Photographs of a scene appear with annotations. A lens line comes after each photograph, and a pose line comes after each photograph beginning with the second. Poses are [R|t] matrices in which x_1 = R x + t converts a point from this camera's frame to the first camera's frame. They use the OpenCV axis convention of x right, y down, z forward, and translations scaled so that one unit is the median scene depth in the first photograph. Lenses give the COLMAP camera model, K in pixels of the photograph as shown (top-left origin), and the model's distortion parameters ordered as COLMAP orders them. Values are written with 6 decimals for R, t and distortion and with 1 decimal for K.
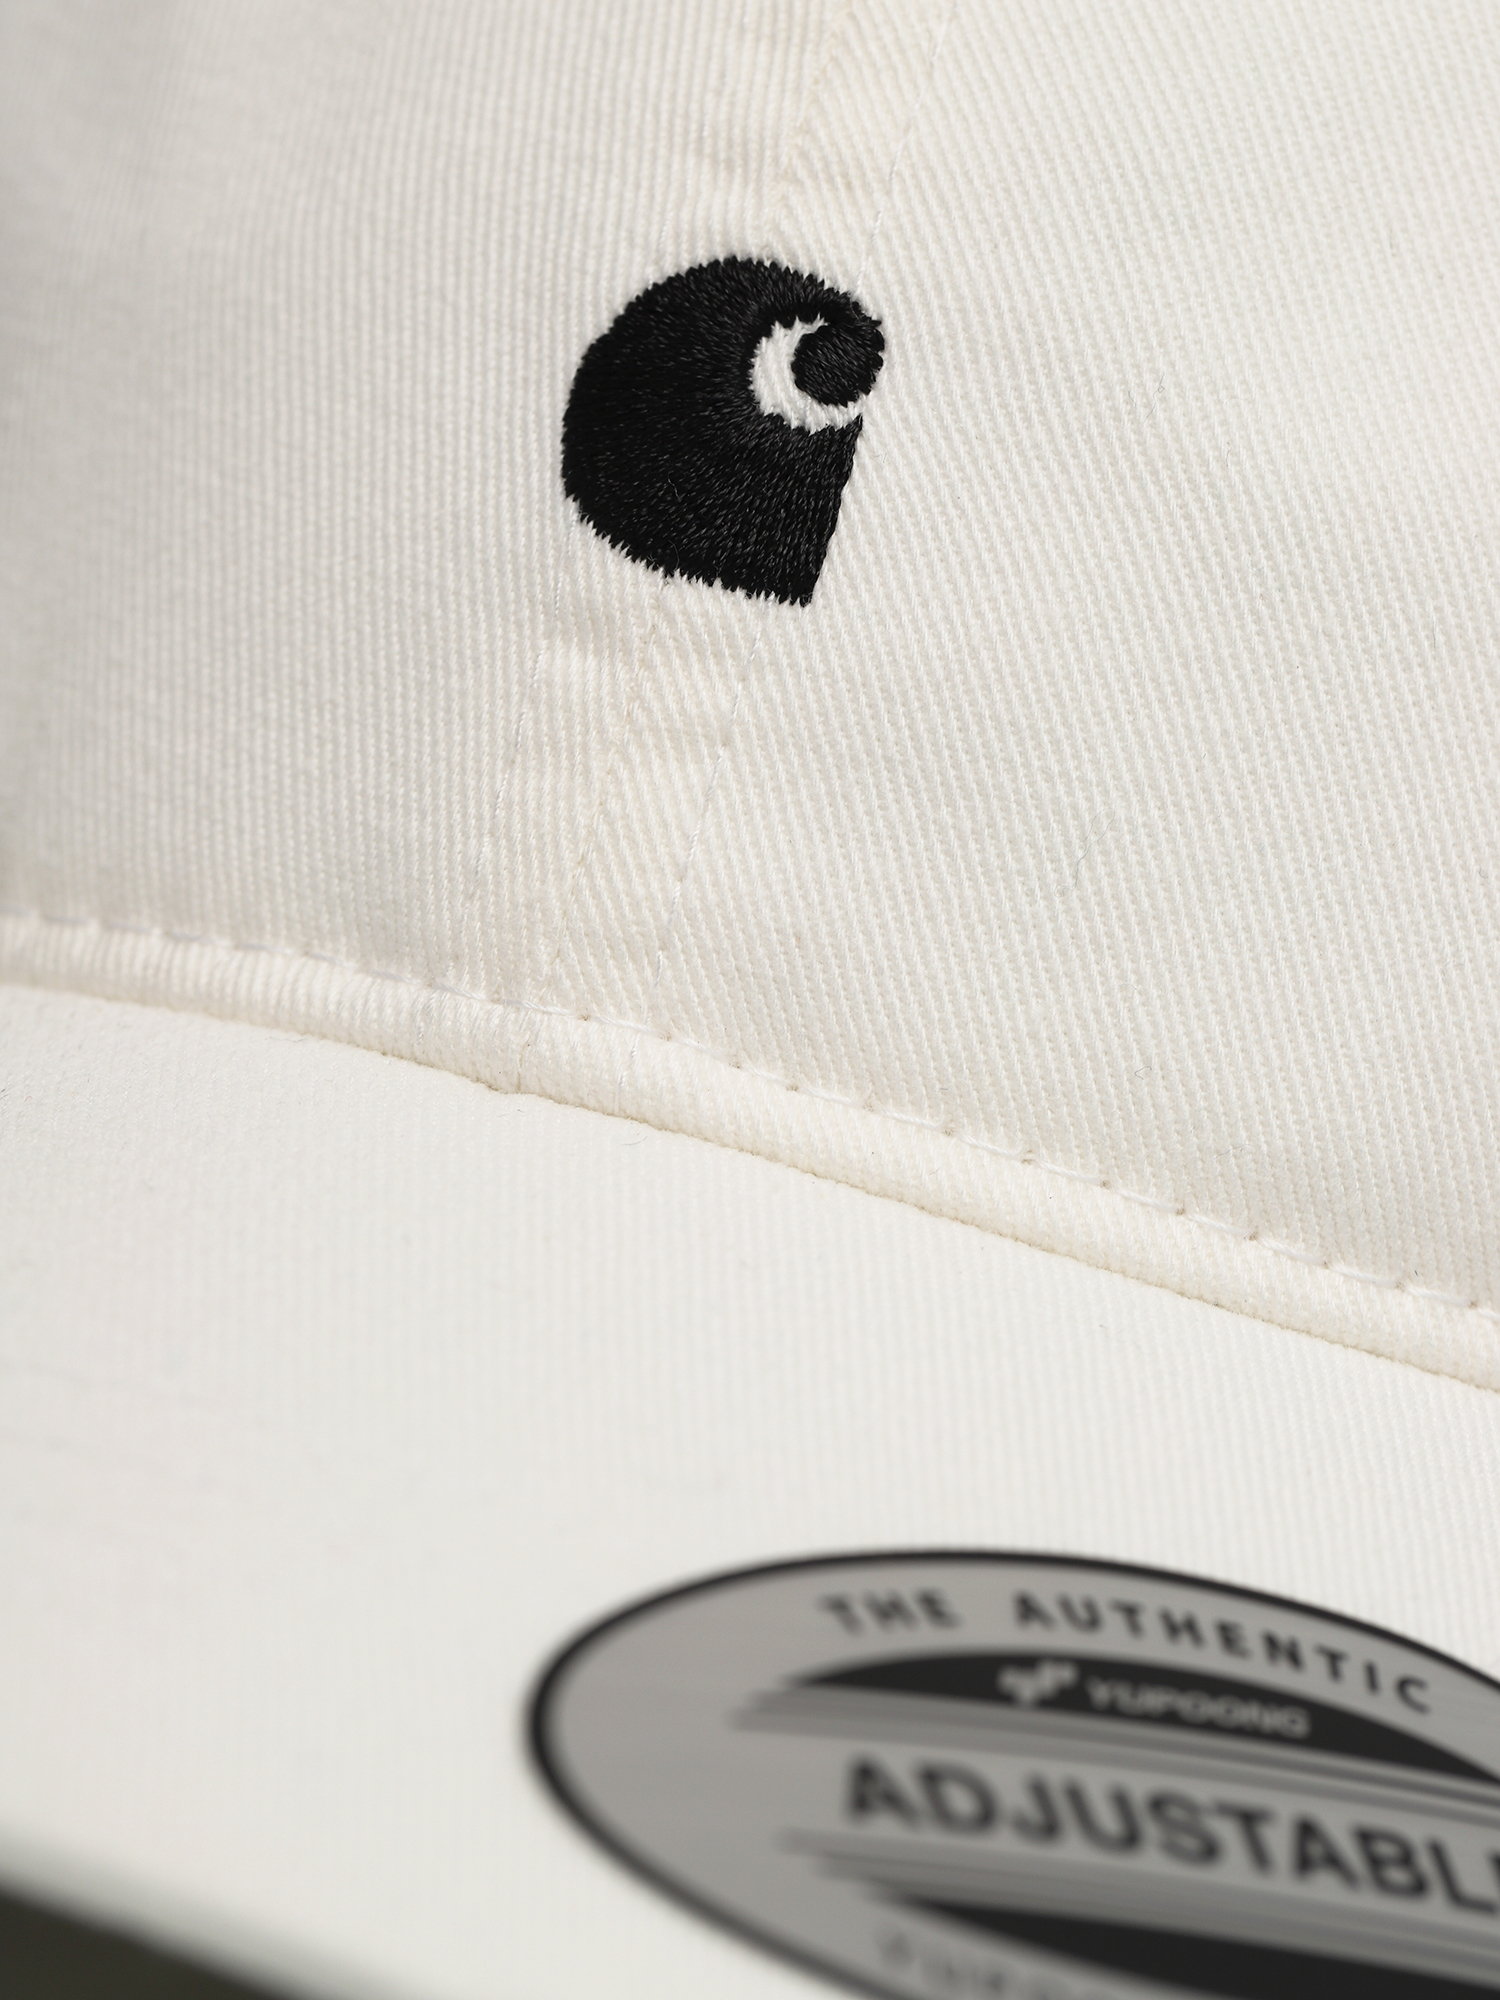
lens RADIAL K [[6217.0, 0, 750.0], [0, 6217.0, 1000.0], [0, 0, 1]] dist [0.023153, -0.519994]
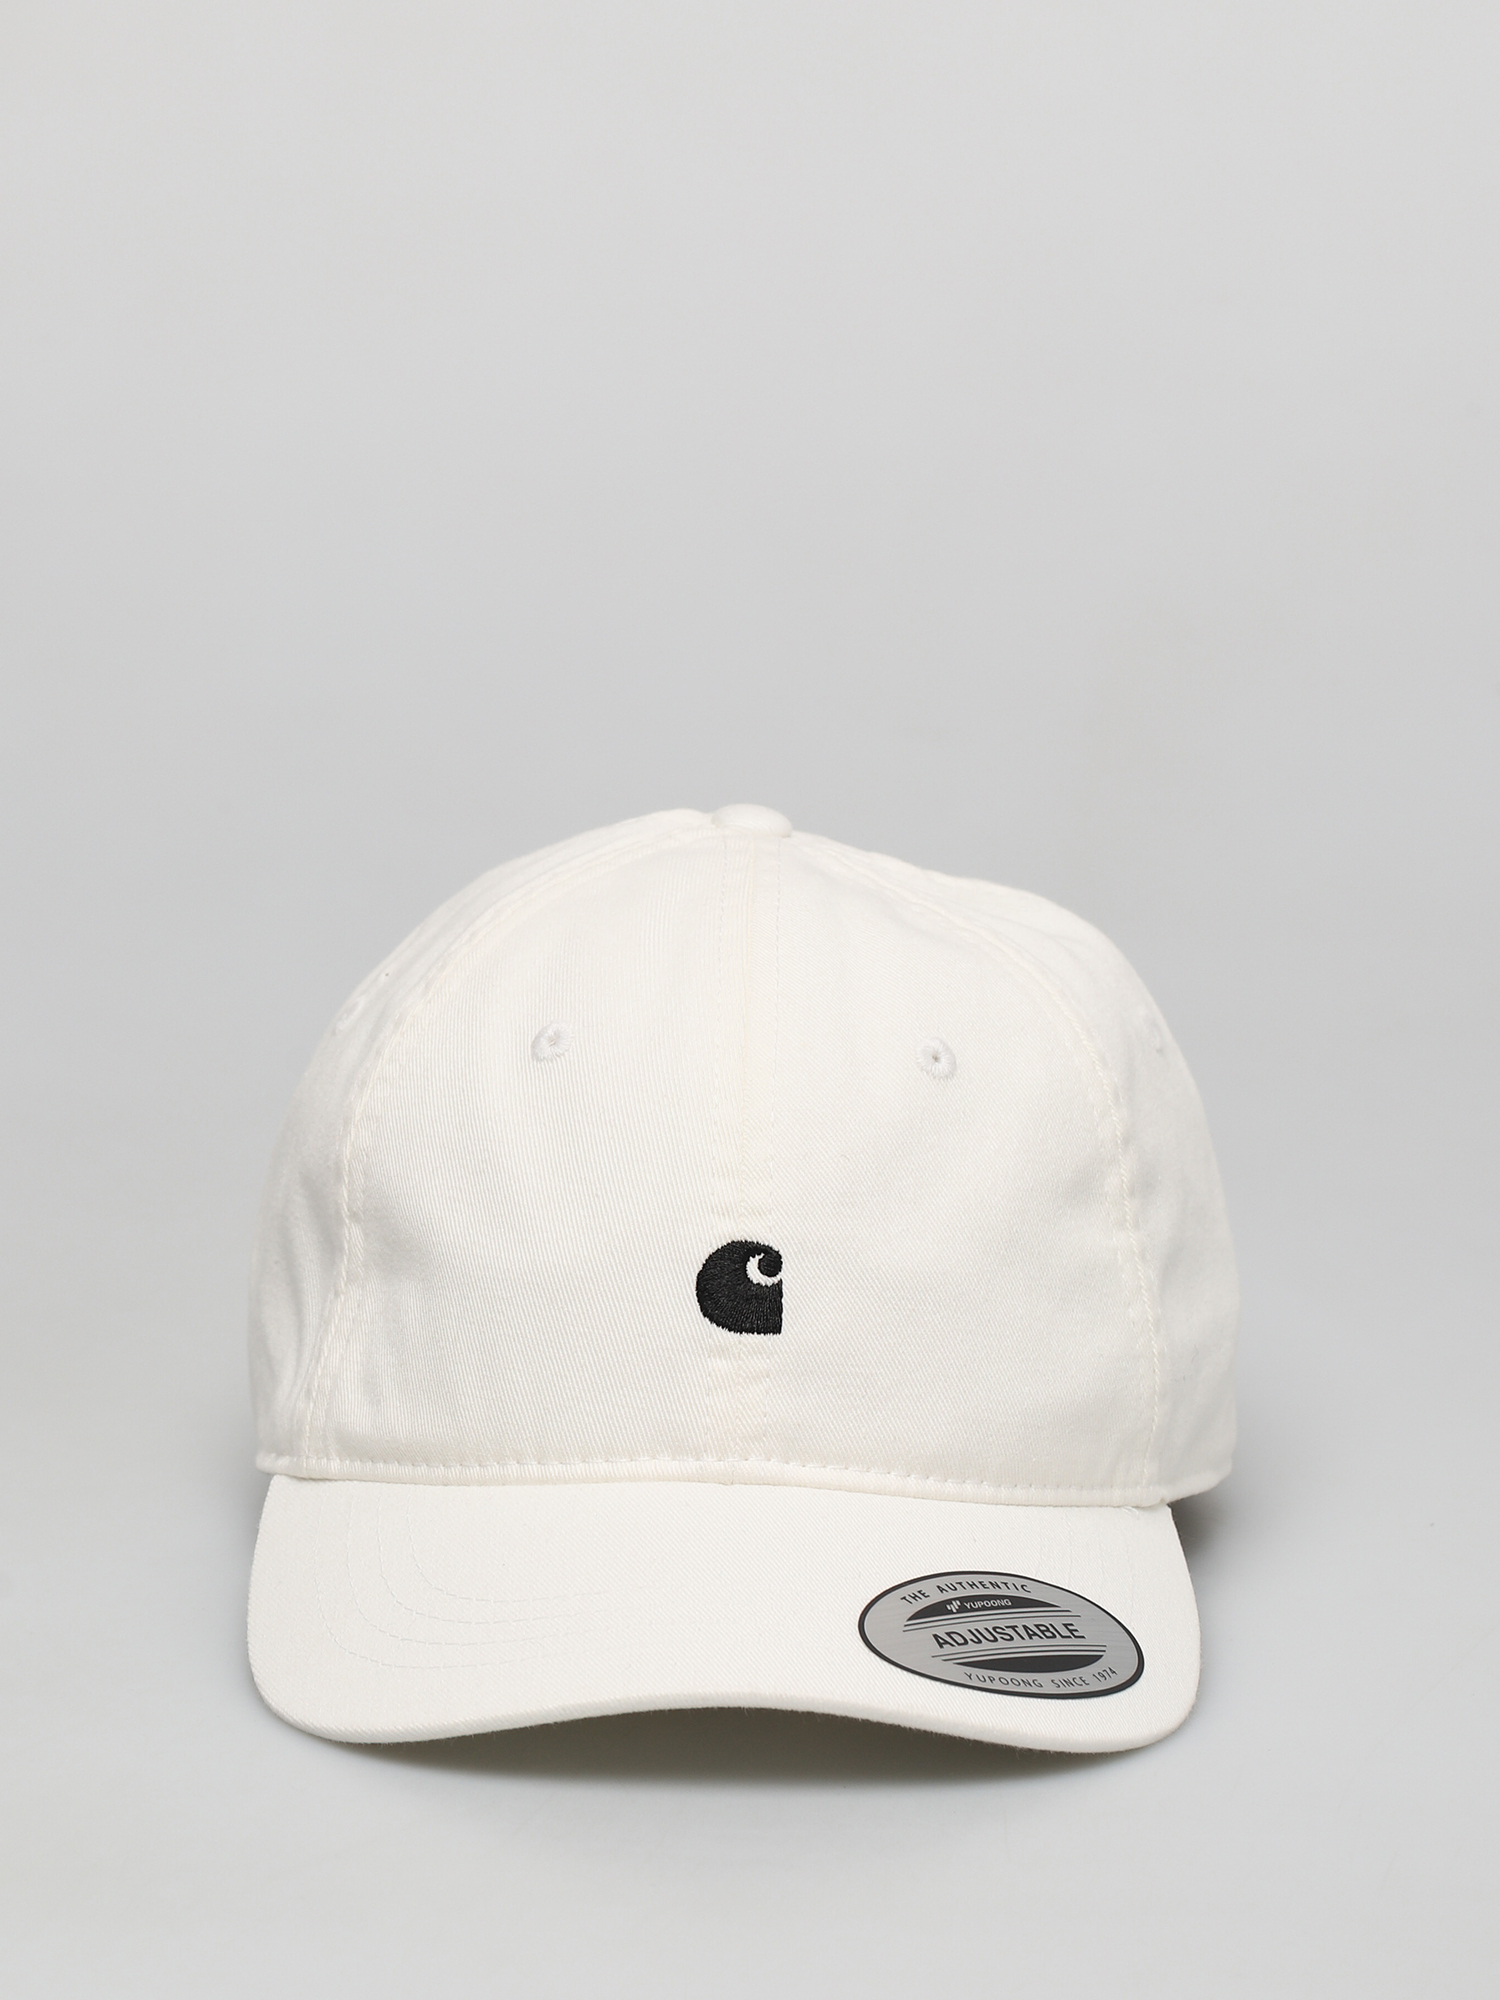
lens RADIAL K [[6217.0, 0, 750.0], [0, 6217.0, 1000.0], [0, 0, 1]] dist [0.023153, -0.519994]
pose [[0.922704, -0.198222, 0.330645, -1.160450], [0.193775, 0.979933, 0.046719, -0.425244], [-0.333270, 0.020963, 0.942598, -2.394516]]
